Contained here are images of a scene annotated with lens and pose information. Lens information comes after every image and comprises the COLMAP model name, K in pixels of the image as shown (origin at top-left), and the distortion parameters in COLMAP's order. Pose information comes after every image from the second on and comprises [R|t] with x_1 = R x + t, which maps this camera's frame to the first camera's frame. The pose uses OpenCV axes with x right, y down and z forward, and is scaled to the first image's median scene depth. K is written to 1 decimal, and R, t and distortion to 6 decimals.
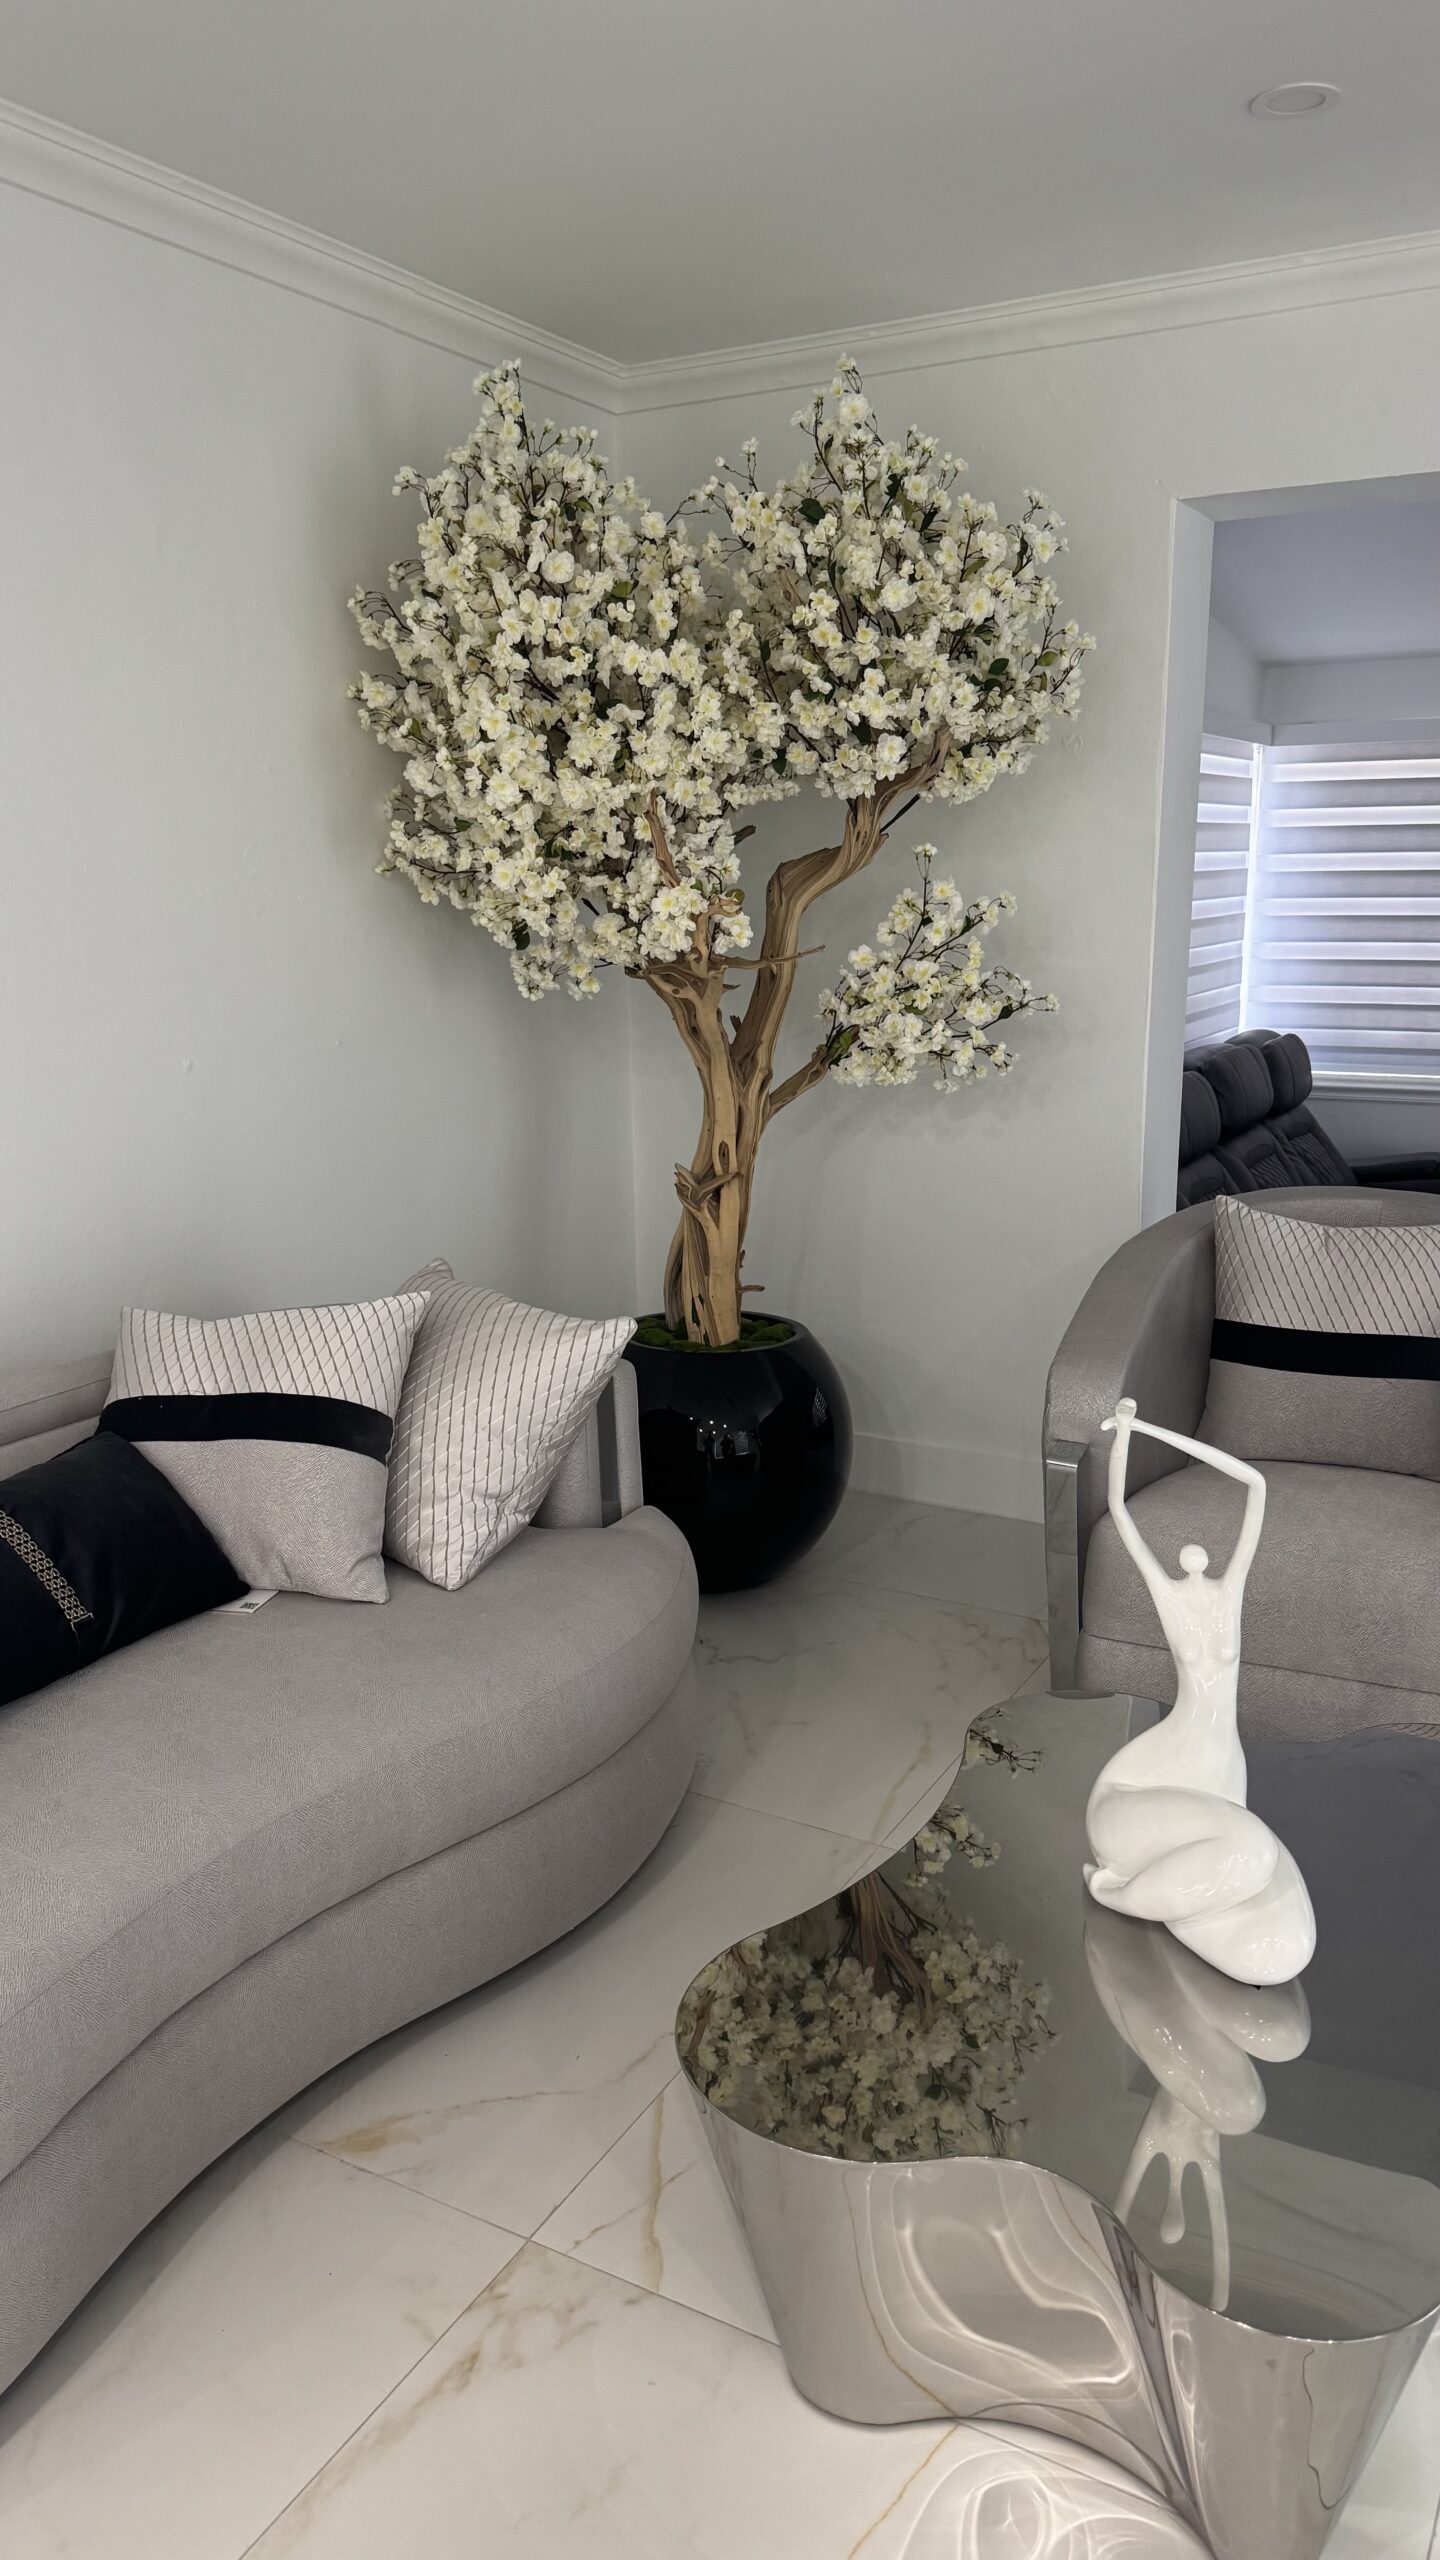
lens RADIAL K [[1792.1, 0, 720.0], [0, 1792.1, 1280.0], [0, 0, 1]] dist [0.208875, -0.477387]
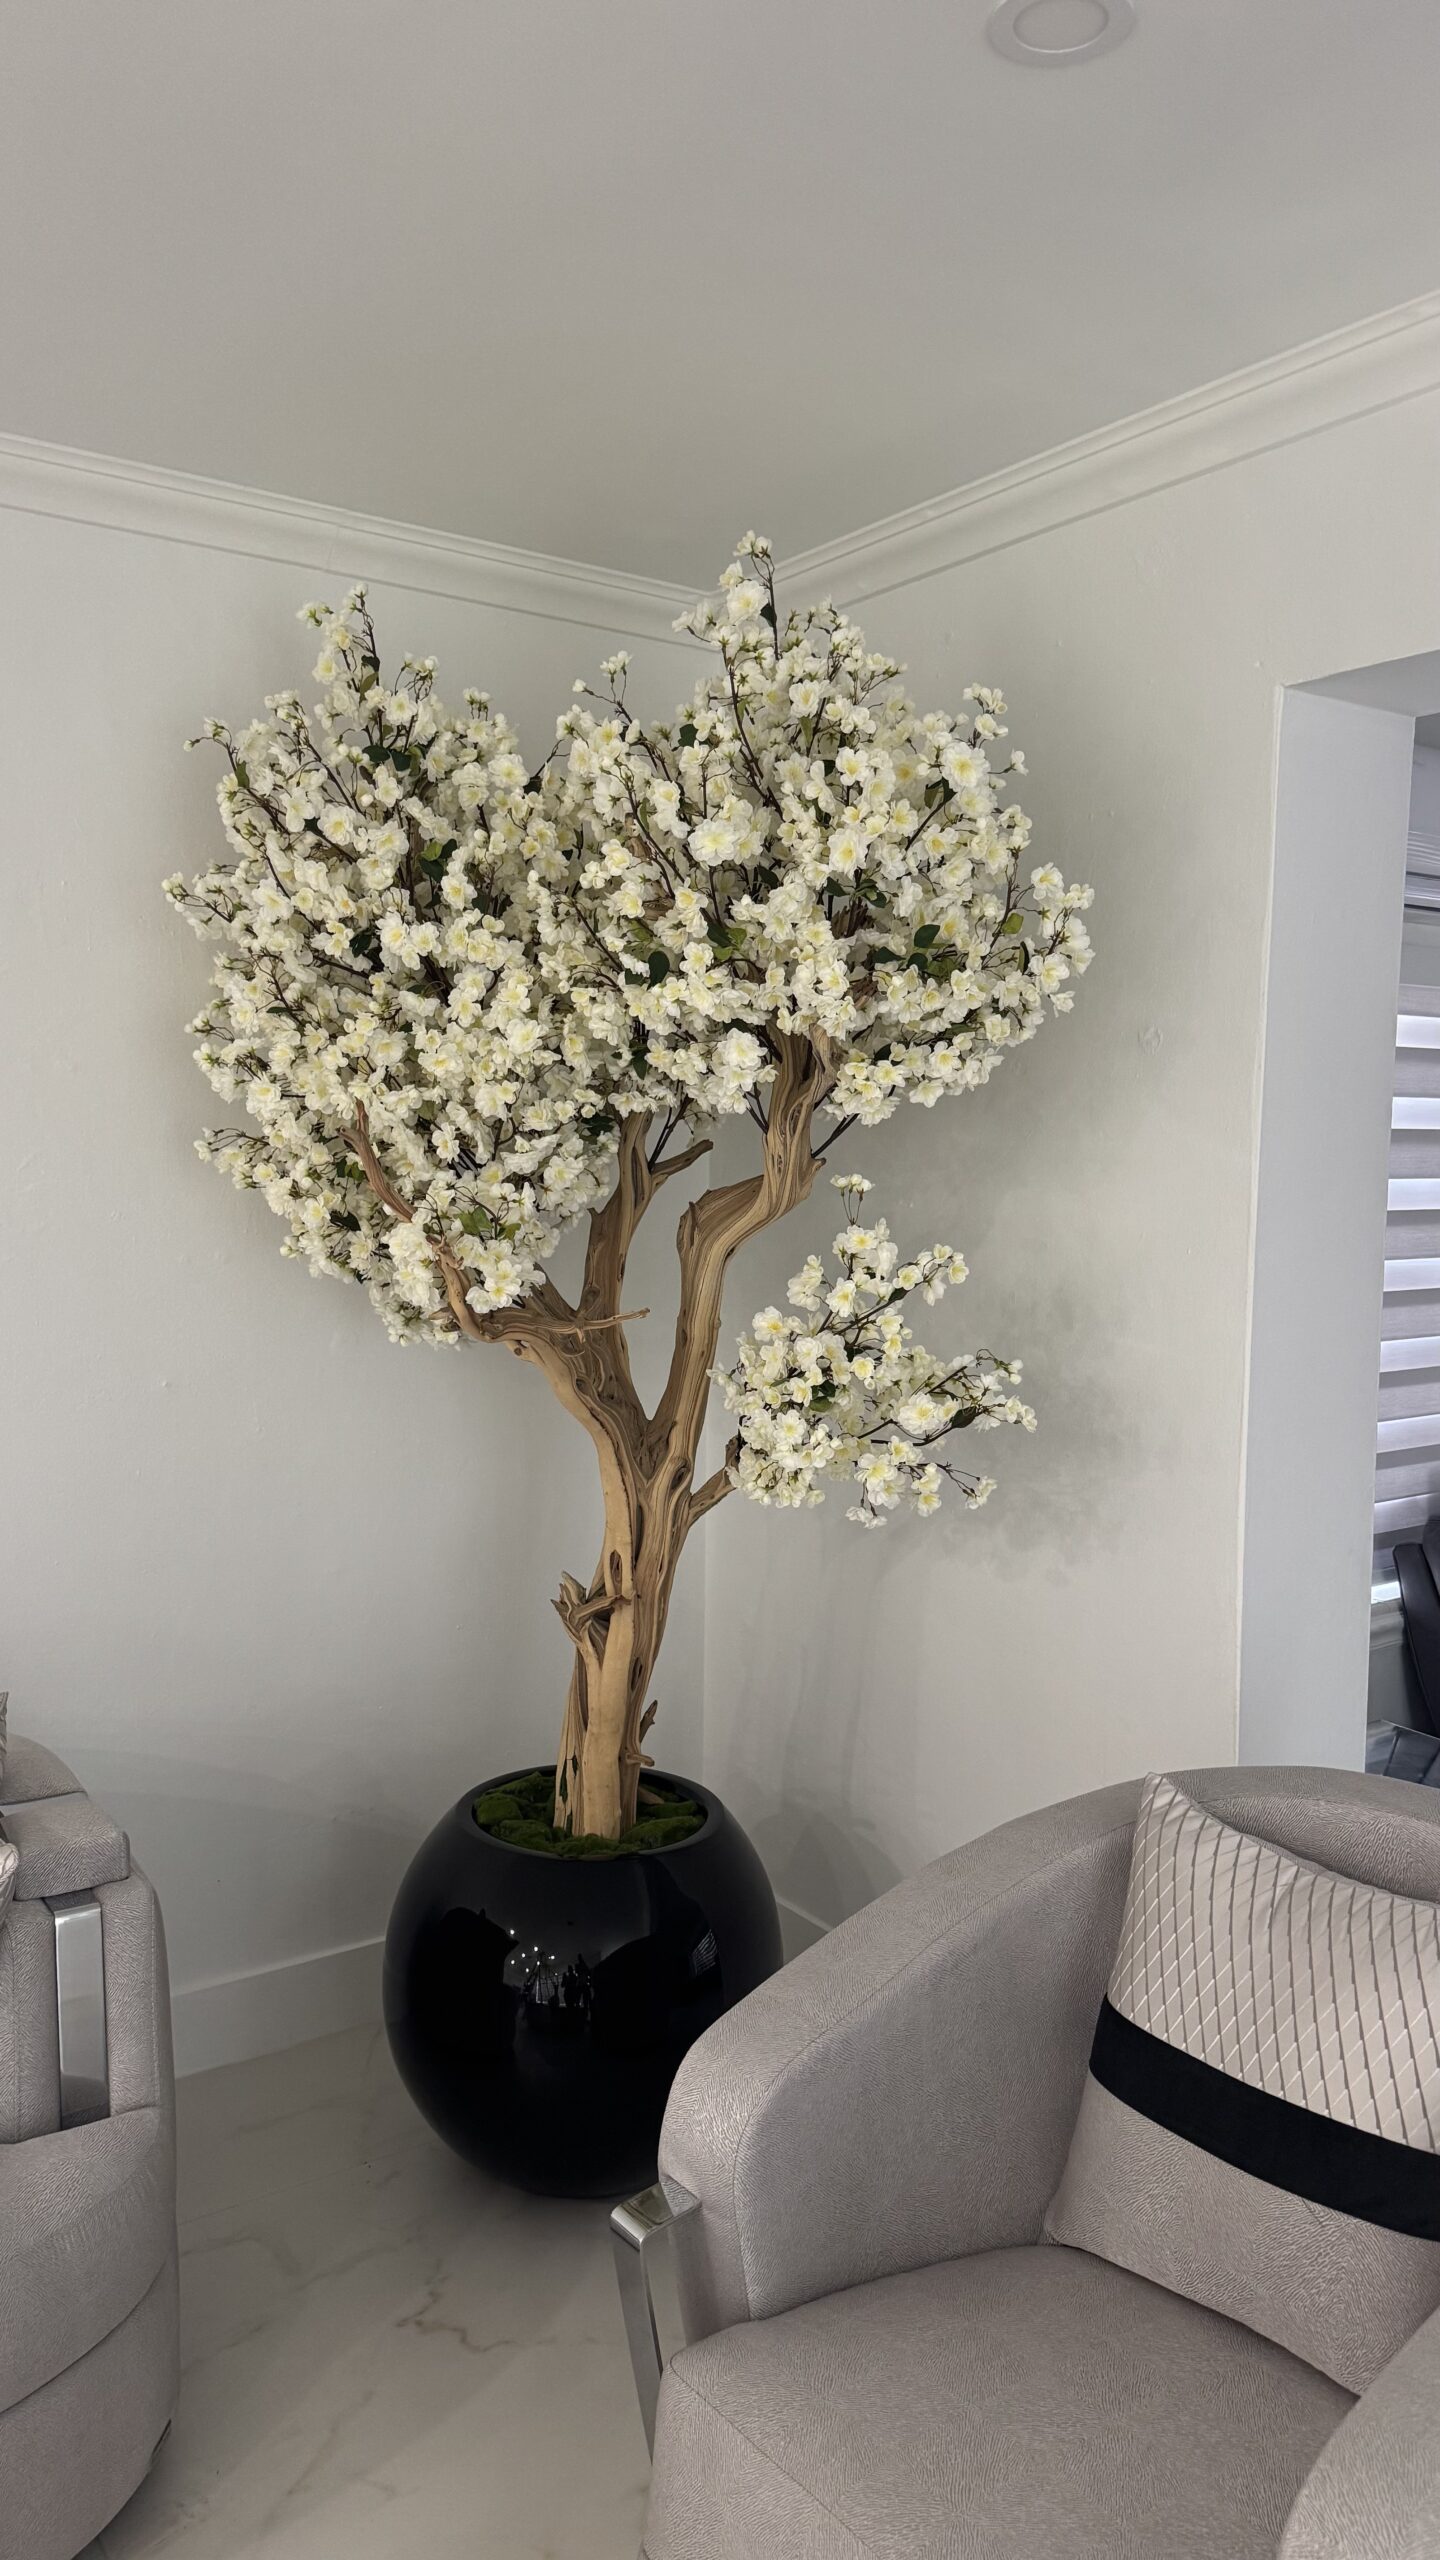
lens RADIAL K [[1792.1, 0, 720.0], [0, 1792.1, 1280.0], [0, 0, 1]] dist [0.208875, -0.477387]
pose [[0.899592, 0.060181, -0.432564, 0.398333], [-0.120663, 0.986156, -0.113738, -0.121334], [0.419731, 0.154512, 0.894400, 0.379811]]
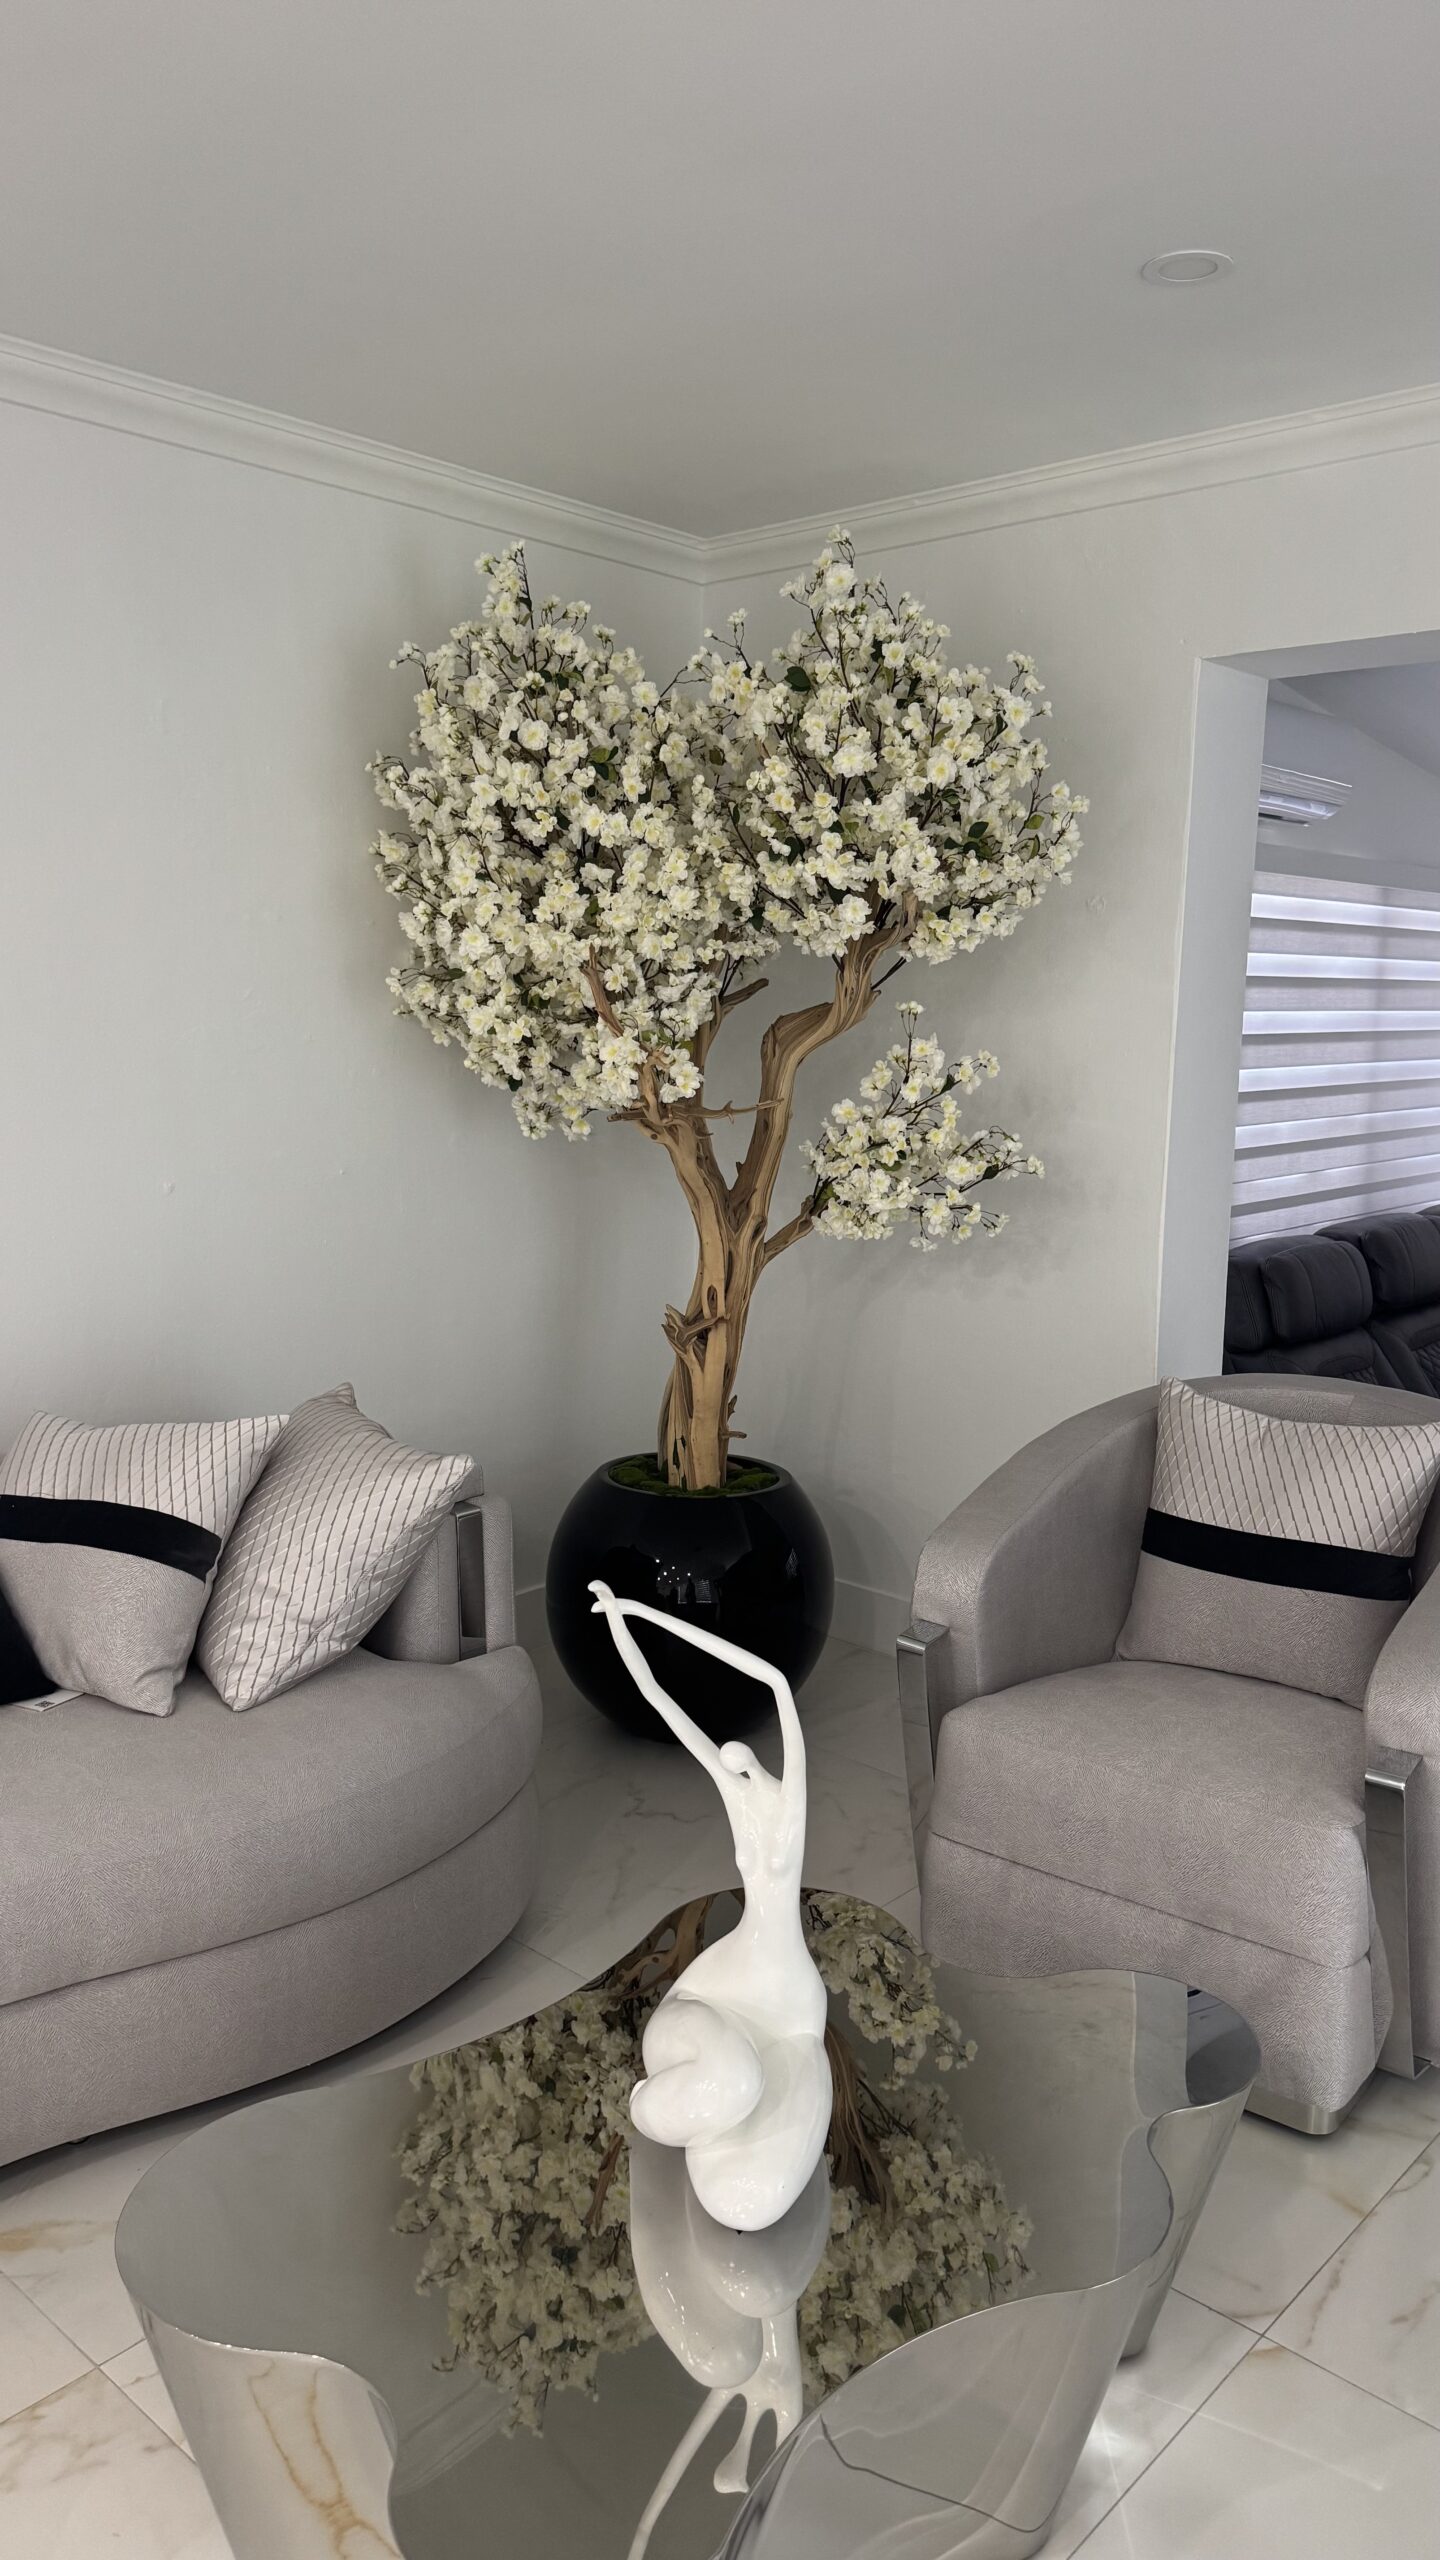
lens RADIAL K [[1792.1, 0, 720.0], [0, 1792.1, 1280.0], [0, 0, 1]] dist [0.208875, -0.477387]
pose [[0.974503, 0.059602, -0.216315, 0.250420], [-0.074696, 0.995260, -0.062280, -0.020558], [0.211577, 0.076850, 0.974335, 0.027695]]
